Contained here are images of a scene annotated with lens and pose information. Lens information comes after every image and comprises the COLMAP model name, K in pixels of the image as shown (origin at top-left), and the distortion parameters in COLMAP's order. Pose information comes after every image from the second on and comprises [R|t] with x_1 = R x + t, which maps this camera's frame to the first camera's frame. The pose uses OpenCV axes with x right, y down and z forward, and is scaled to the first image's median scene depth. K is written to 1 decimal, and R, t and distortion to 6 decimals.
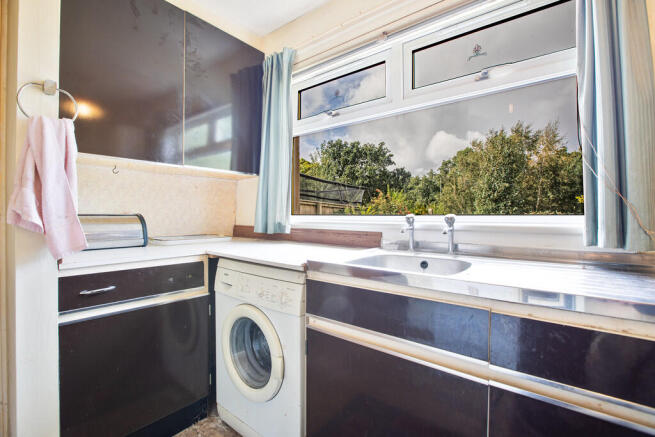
lens RADIAL K [[303.1, 0, 327.8], [0, 303.1, 216.5], [0, 0, 1]] dist [-0.042719, 0.012170]
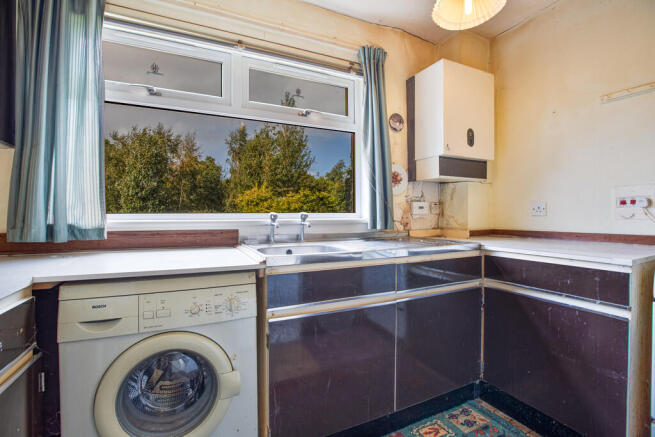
lens RADIAL K [[303.1, 0, 329.4], [0, 303.1, 215.5], [0, 0, 1]] dist [-0.042719, 0.012170]
pose [[0.417150, -0.006848, 0.908812, -0.220168], [0.005424, 0.999973, 0.005045, 0.000013], [-0.908822, 0.002825, 0.417175, 0.092988]]
